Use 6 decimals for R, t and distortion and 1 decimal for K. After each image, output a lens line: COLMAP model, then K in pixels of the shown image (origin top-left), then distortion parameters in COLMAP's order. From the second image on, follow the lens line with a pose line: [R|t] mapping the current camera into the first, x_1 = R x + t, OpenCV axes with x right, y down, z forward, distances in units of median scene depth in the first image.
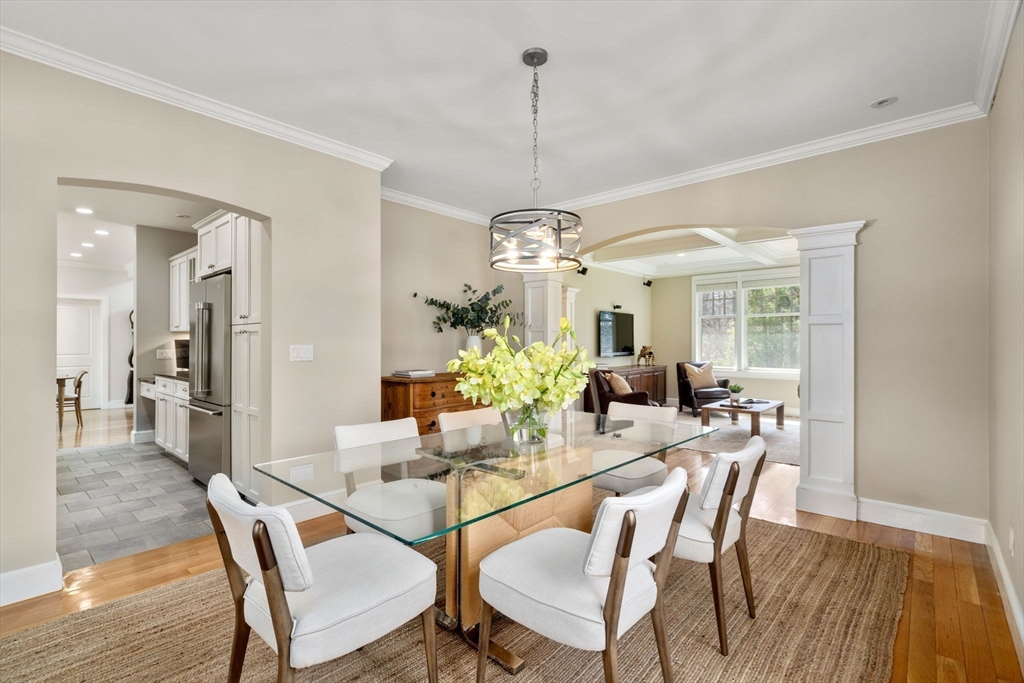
lens RADIAL K [[477.3, 0, 505.8], [0, 477.3, 338.8], [0, 0, 1]] dist [0.001903, 0.000886]
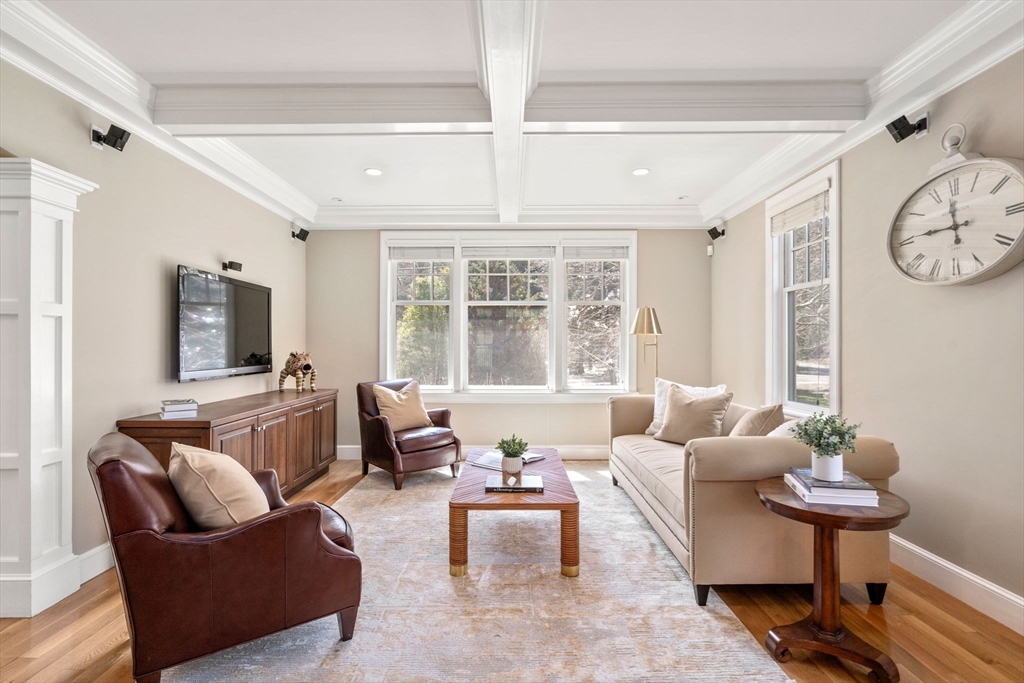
lens RADIAL K [[477.3, 0, 502.9], [0, 477.3, 342.8], [0, 0, 1]] dist [0.001903, 0.000886]
pose [[0.760639, 0.004292, 0.649161, 0.135300], [-0.000837, 0.999984, -0.005631, 0.007259], [-0.649175, 0.003739, 0.760630, 0.490737]]
